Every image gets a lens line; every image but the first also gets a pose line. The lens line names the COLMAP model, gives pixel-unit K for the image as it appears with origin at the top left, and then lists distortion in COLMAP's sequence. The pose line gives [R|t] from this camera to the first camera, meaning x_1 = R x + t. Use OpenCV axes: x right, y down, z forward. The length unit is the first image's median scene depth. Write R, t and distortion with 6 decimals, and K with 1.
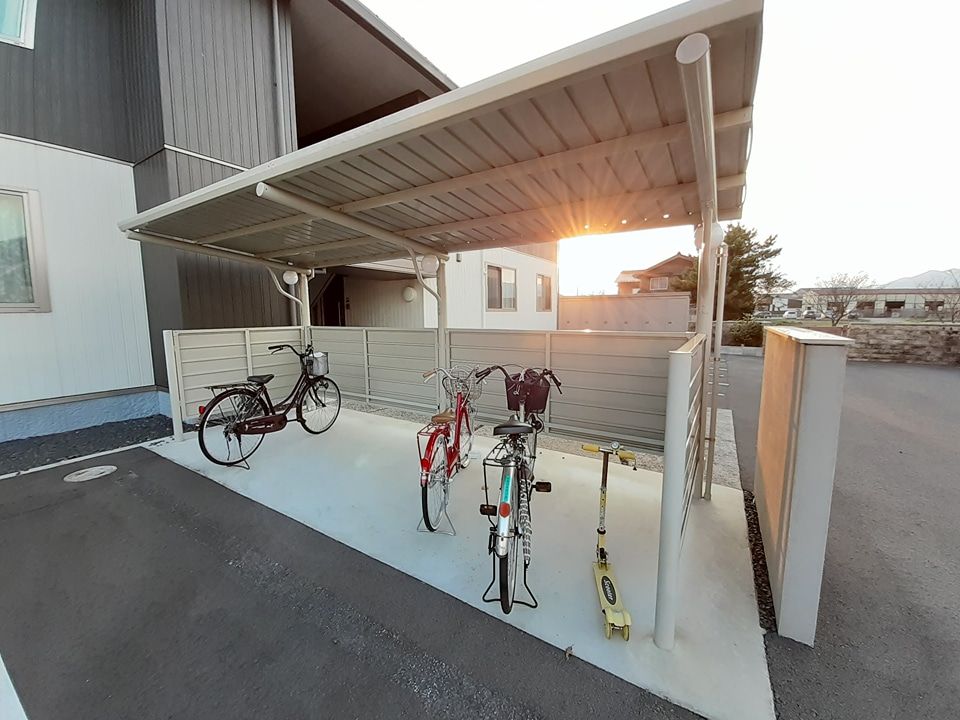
lens RADIAL K [[381.2, 0, 480.0], [0, 381.2, 360.0], [0, 0, 1]] dist [-0.000380, -0.000503]
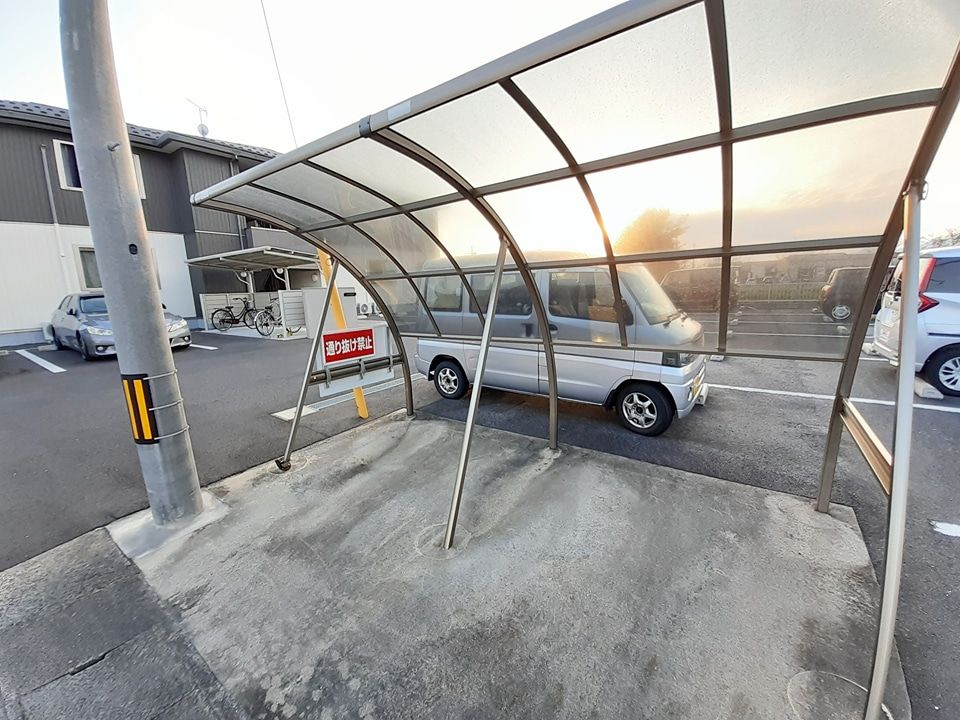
lens RADIAL K [[381.2, 0, 480.0], [0, 381.2, 360.0], [0, 0, 1]] dist [-0.000380, -0.000503]
pose [[0.998402, -0.030215, -0.047749, 1.252564], [0.032888, 0.997876, 0.056227, 0.282387], [0.045948, -0.057708, 0.997276, -1.600193]]
